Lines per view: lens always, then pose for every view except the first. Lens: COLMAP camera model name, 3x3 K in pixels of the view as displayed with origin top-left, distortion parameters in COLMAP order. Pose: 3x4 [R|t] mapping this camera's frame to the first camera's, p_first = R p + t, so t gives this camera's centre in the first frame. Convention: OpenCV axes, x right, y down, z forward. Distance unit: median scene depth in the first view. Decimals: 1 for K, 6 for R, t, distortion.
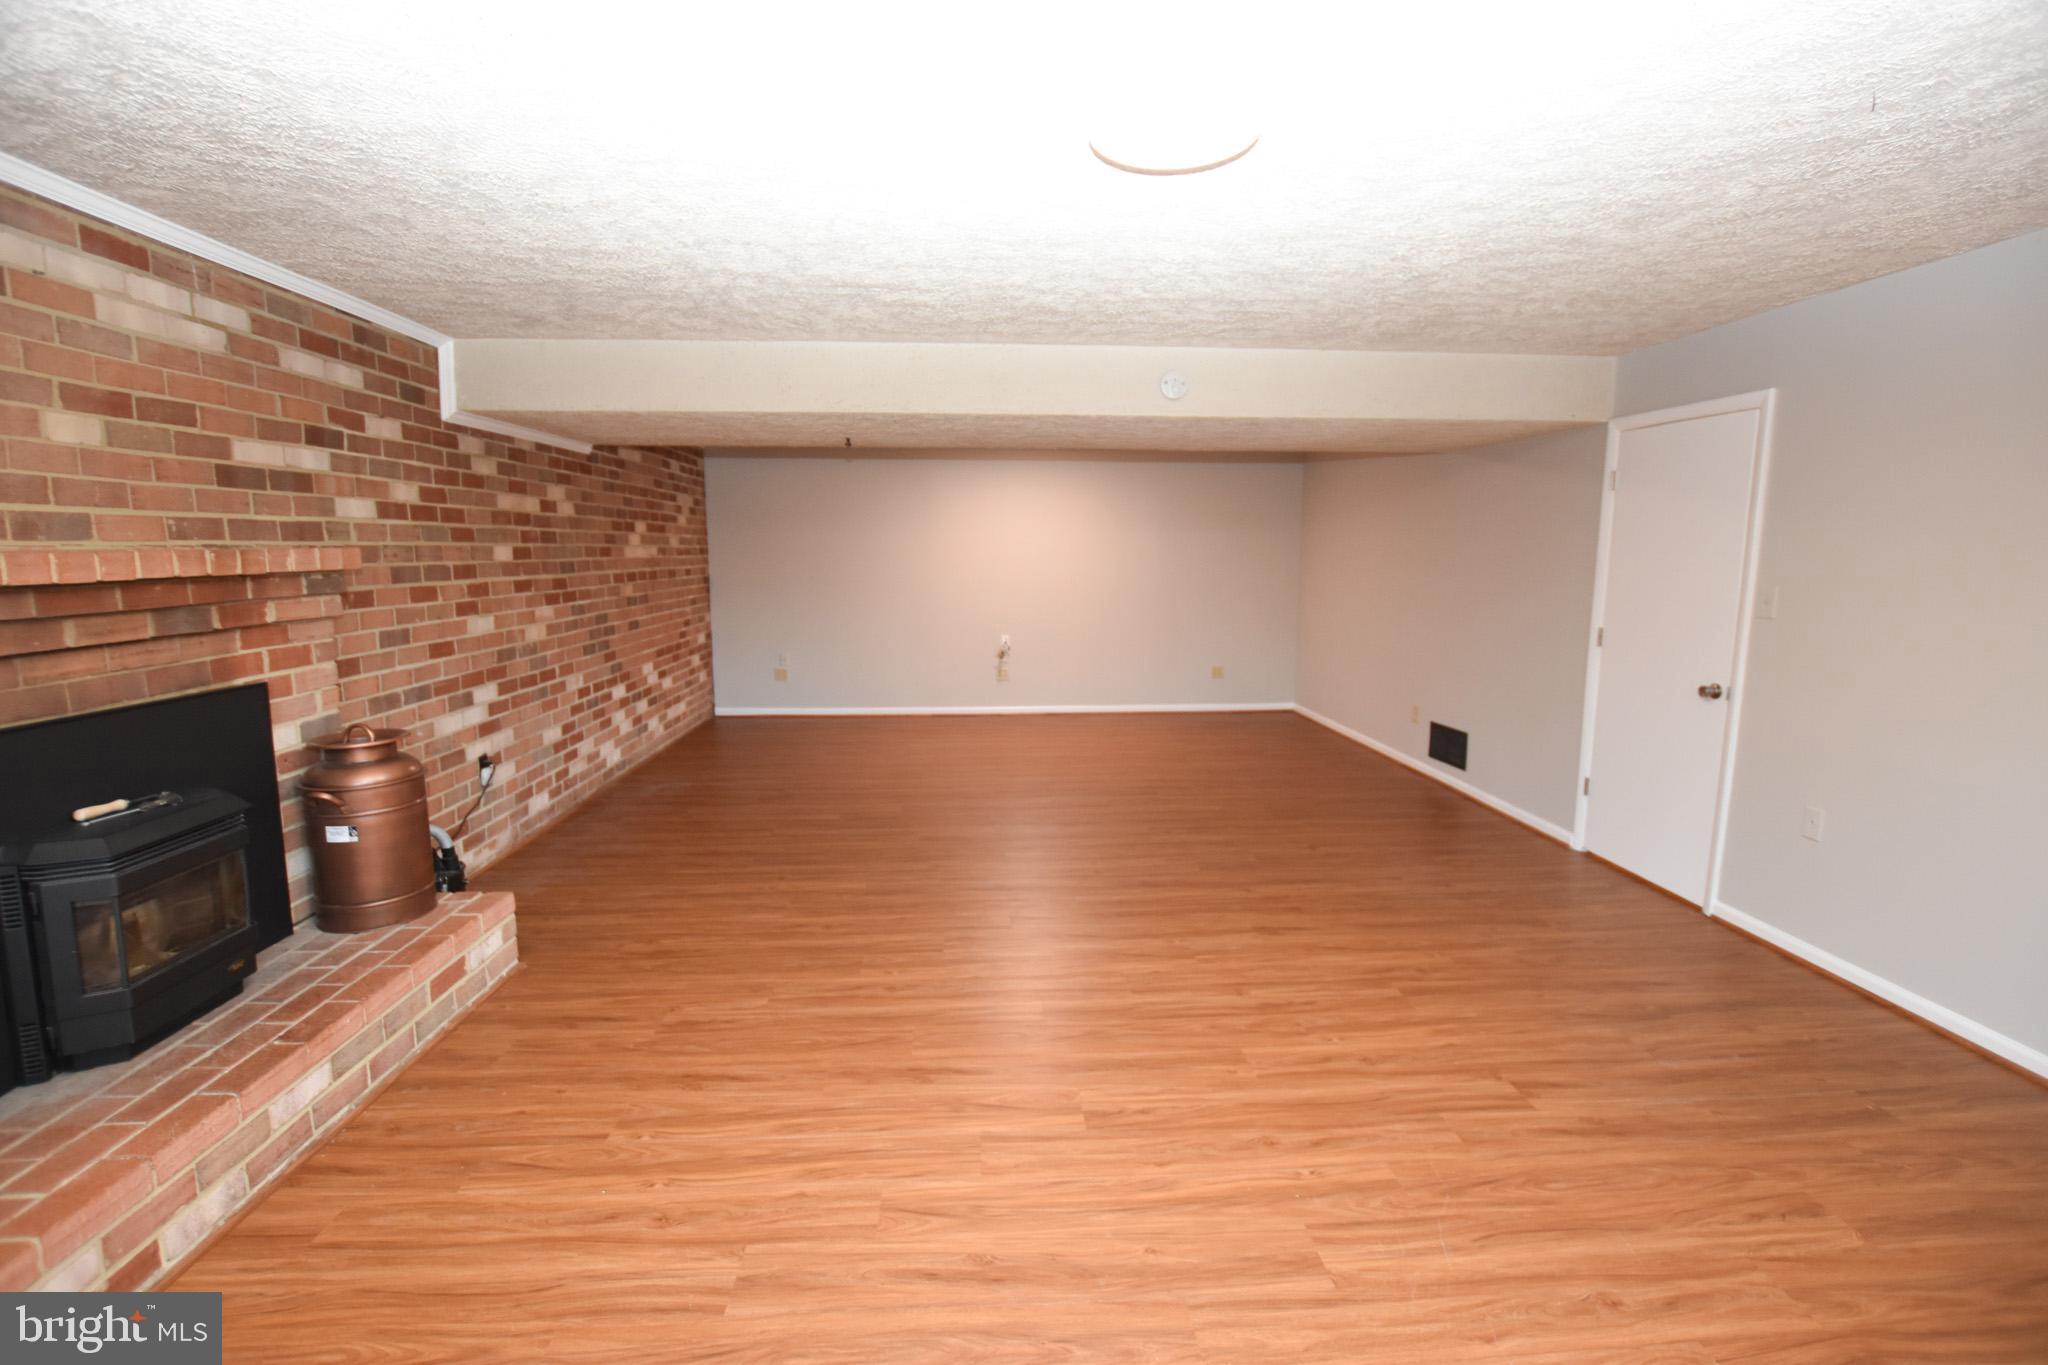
lens RADIAL K [[902.5, 0, 1031.5], [0, 902.5, 678.2], [0, 0, 1]] dist [-0.032671, 0.003135]
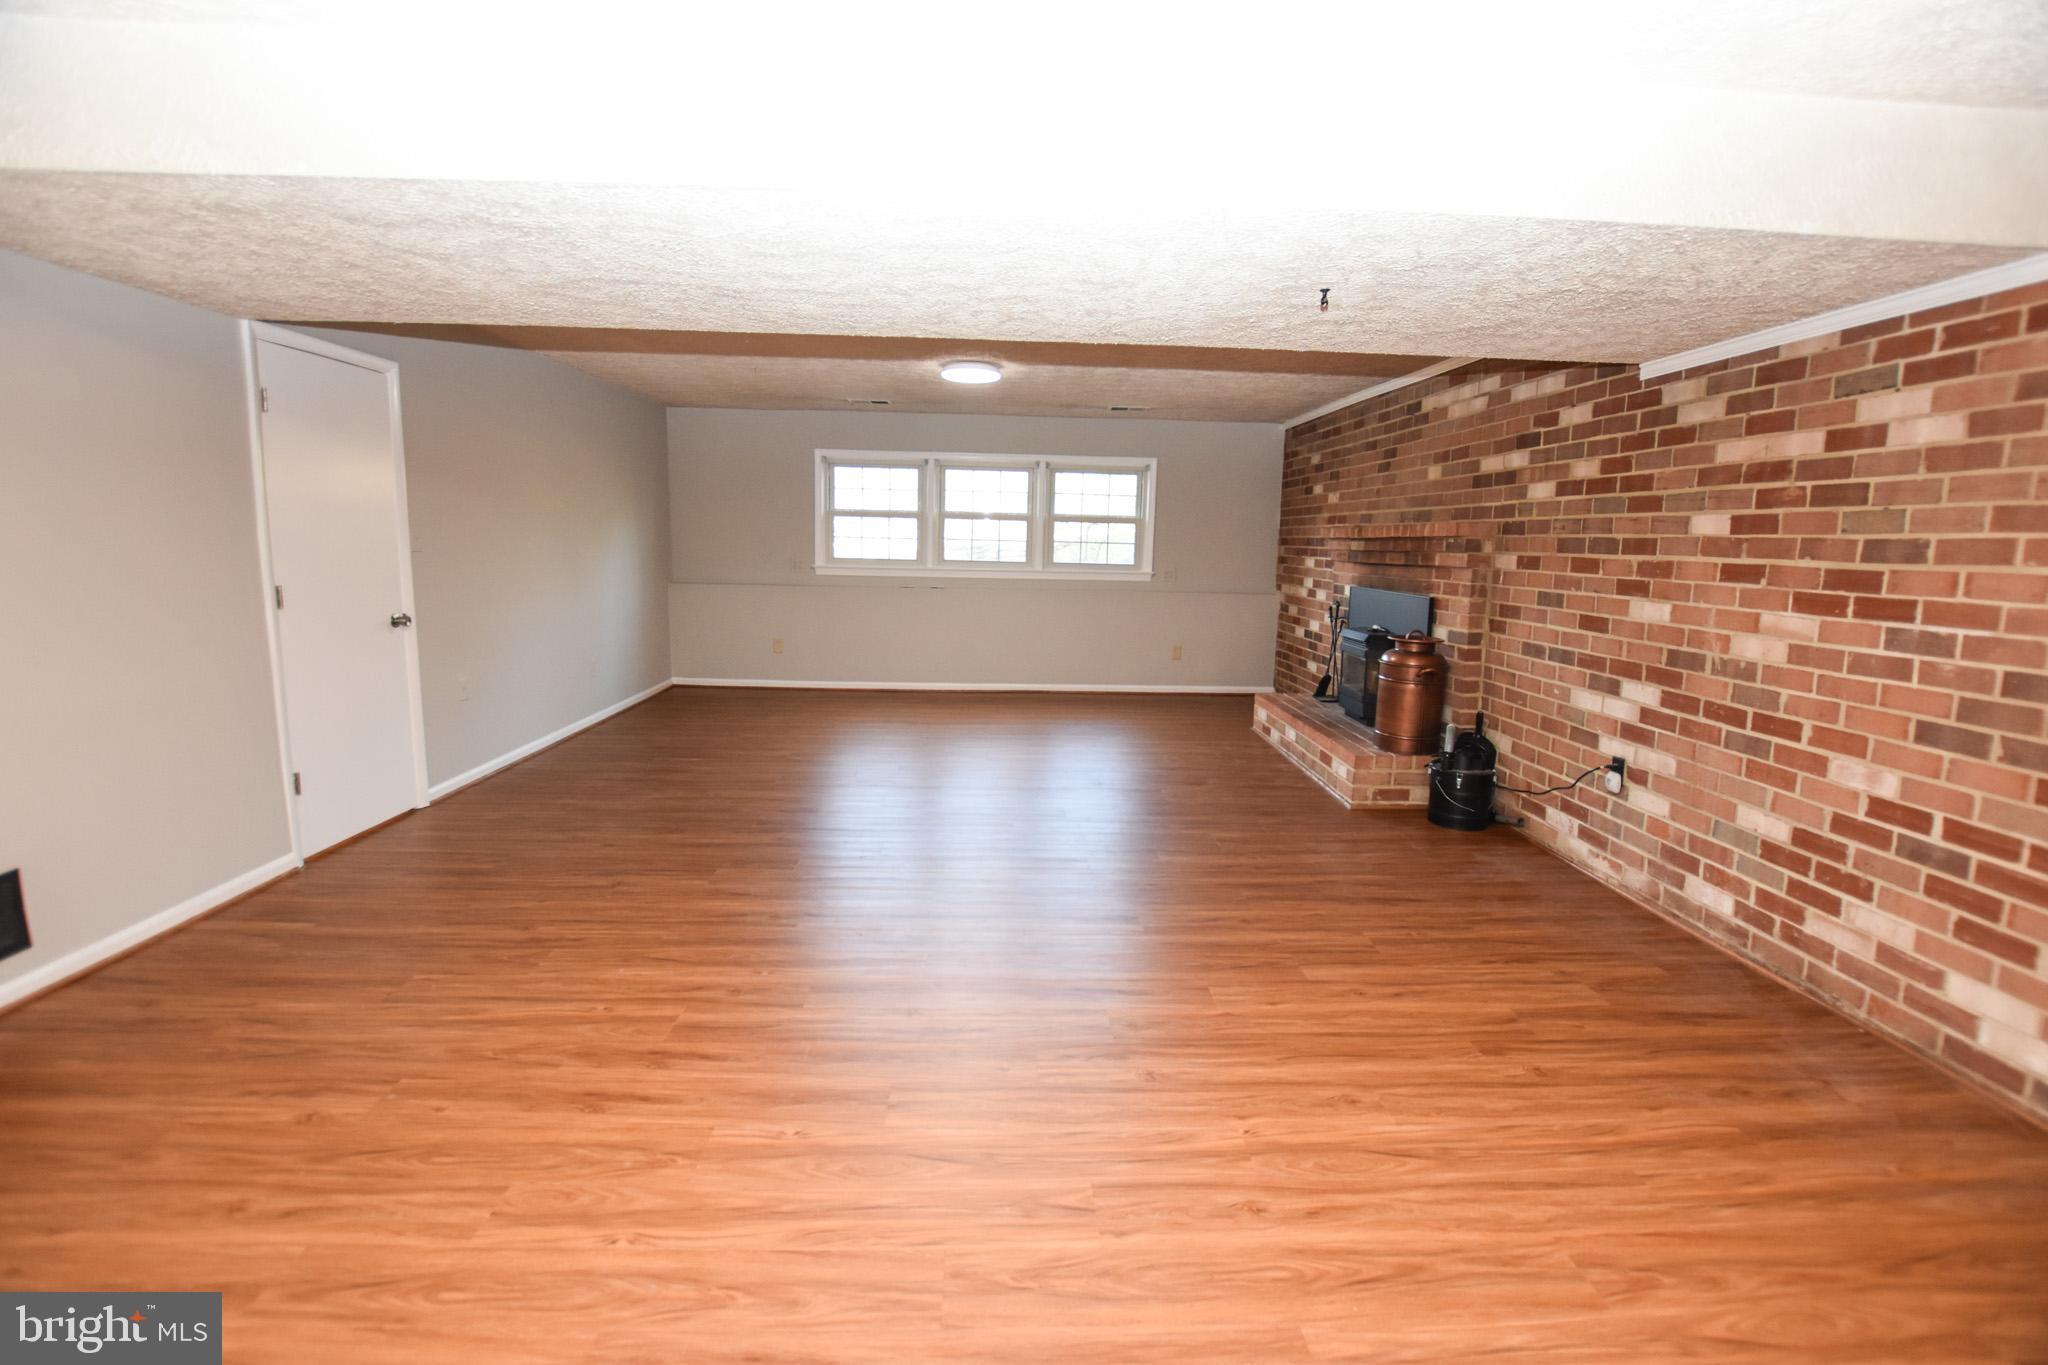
lens RADIAL K [[902.5, 0, 1031.5], [0, 902.5, 678.2], [0, 0, 1]] dist [-0.032671, 0.003135]
pose [[-0.999526, -0.026801, 0.015118, -0.060830], [-0.021258, 0.956652, 0.290458, -0.265901], [-0.022247, 0.289999, -0.956768, 2.119988]]
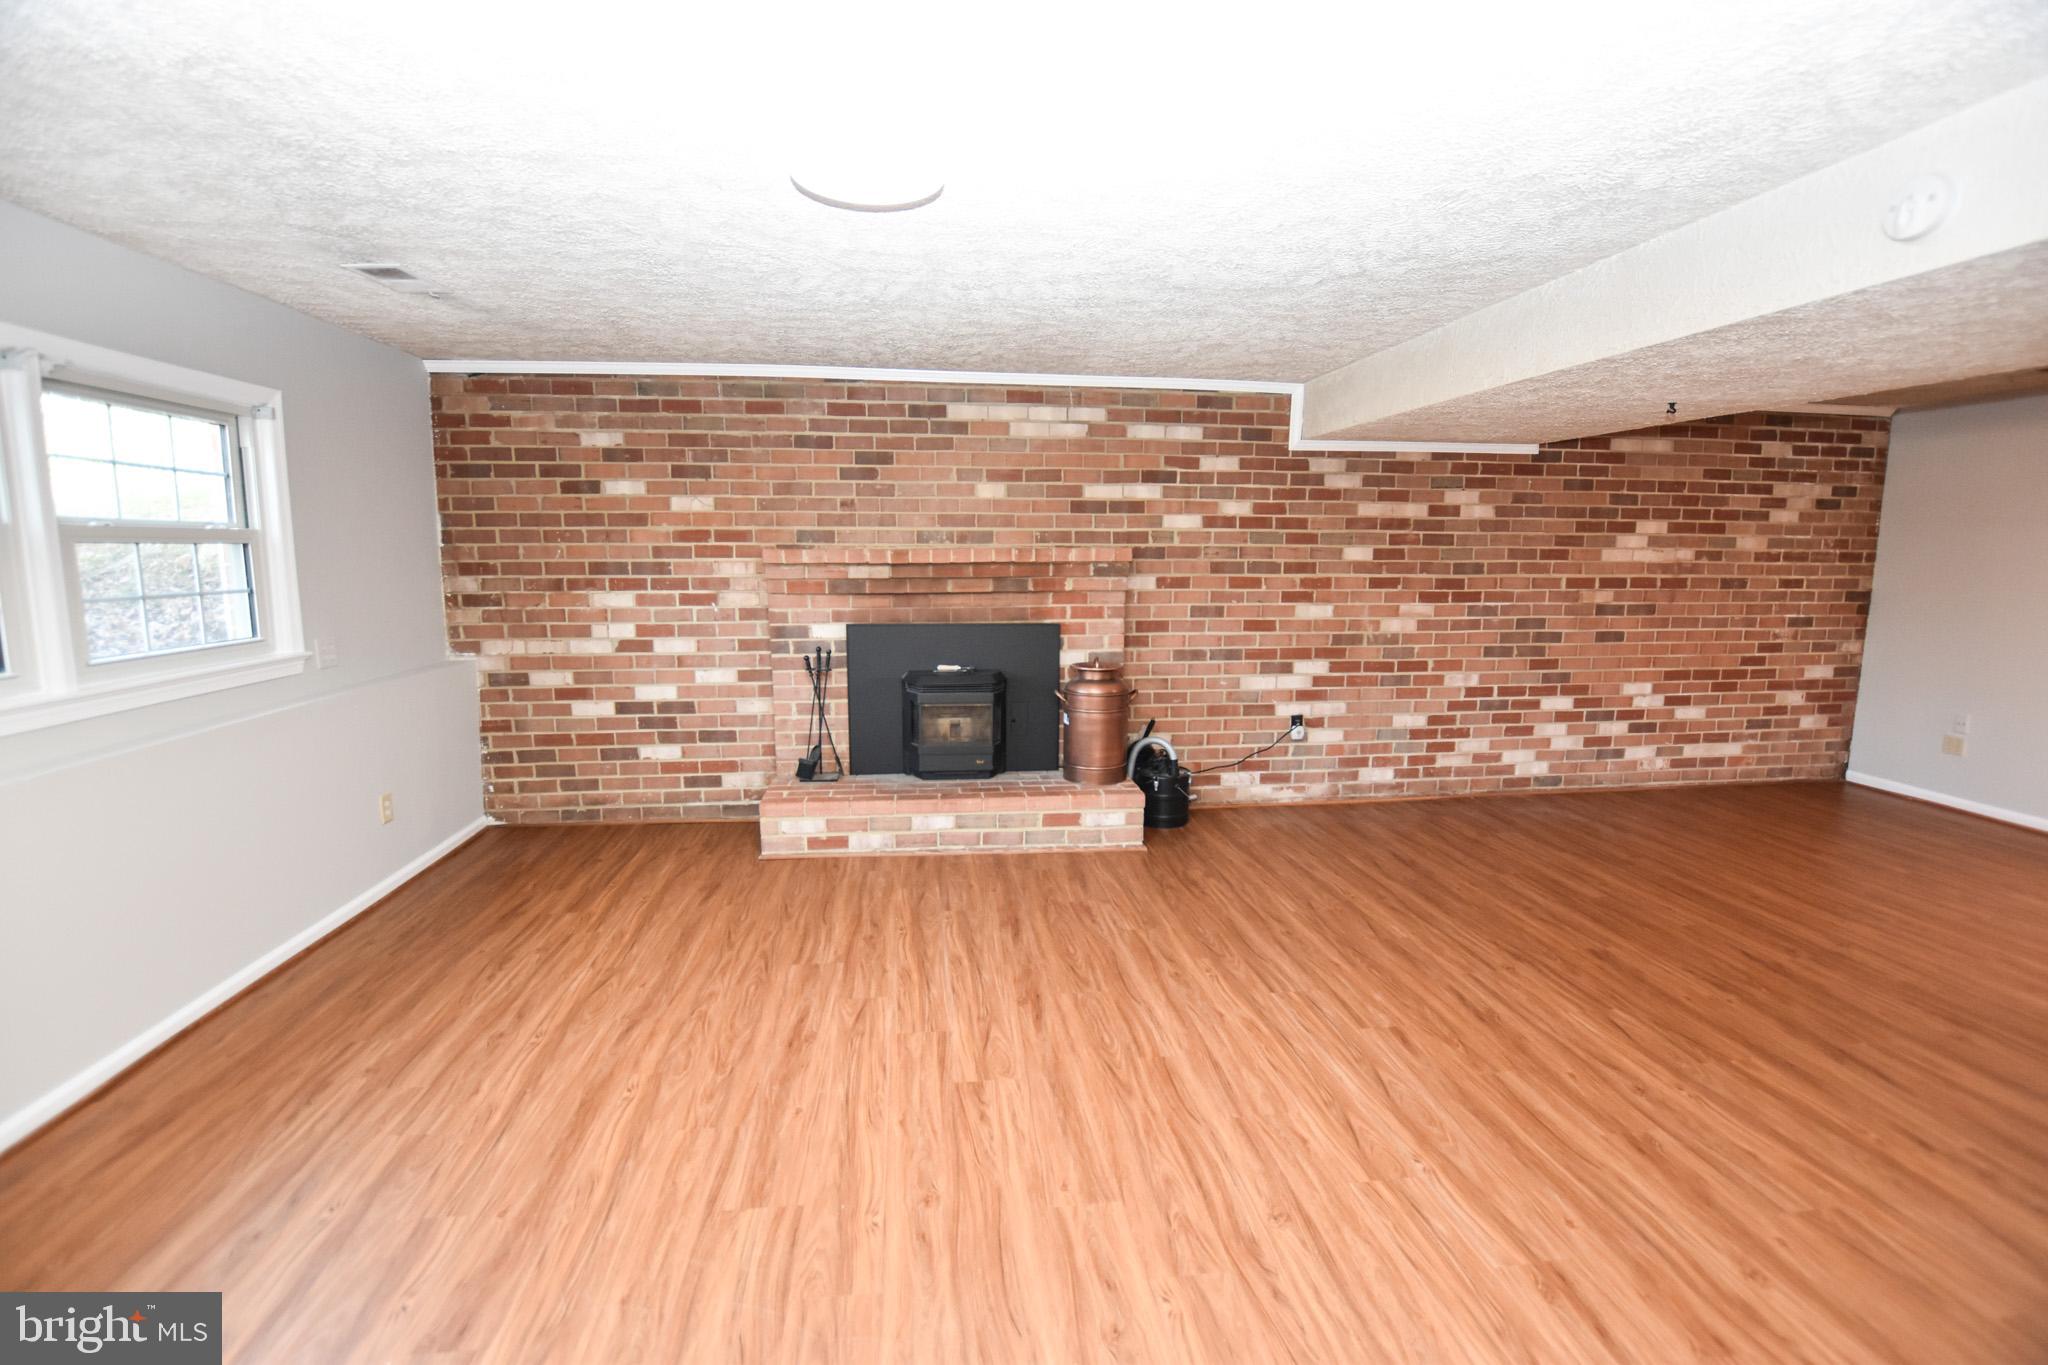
lens RADIAL K [[902.2, 0, 1026.6], [0, 902.2, 676.1], [0, 0, 1]] dist [-0.031062, 0.004291]
pose [[0.065555, 0.137954, -0.988267, 0.692328], [-0.144303, 0.981297, 0.127409, -0.084675], [0.987360, 0.134258, 0.084236, 0.596682]]
